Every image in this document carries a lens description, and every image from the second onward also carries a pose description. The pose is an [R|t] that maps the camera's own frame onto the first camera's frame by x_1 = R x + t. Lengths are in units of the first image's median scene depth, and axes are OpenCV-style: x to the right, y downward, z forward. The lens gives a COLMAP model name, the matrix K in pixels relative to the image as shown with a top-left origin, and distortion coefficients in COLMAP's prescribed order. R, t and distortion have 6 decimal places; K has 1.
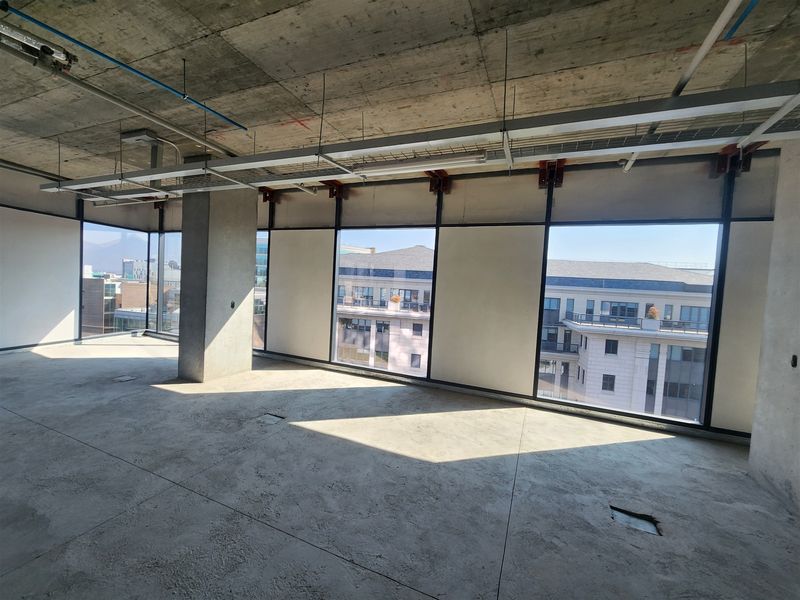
lens RADIAL K [[332.5, 0, 400.0], [0, 332.5, 300.0], [0, 0, 1]] dist [-0.000430, -0.000006]
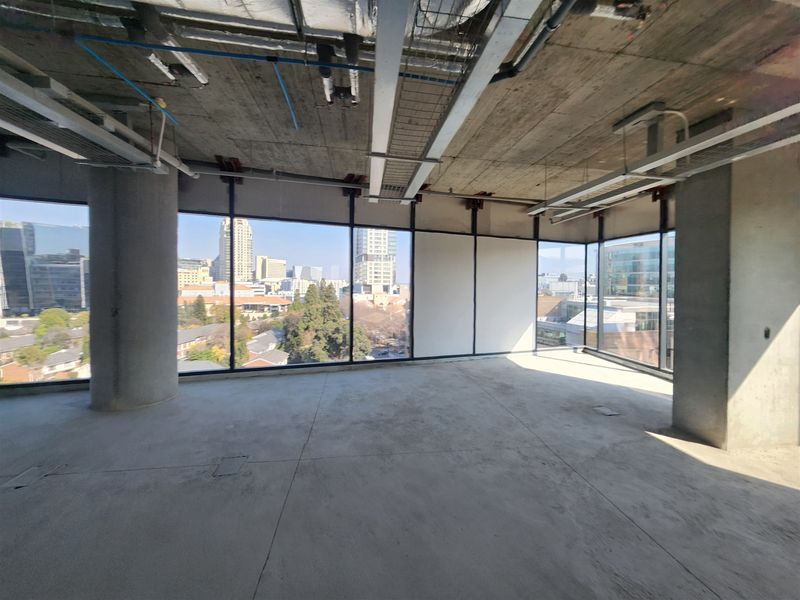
lens RADIAL K [[332.5, 0, 400.0], [0, 332.5, 300.0], [0, 0, 1]] dist [-0.000430, -0.000006]
pose [[0.505118, -0.000226, -0.863050, -0.341395], [-0.027351, 0.999493, -0.016270, -0.020782], [0.862617, 0.031823, 0.504856, 0.097086]]
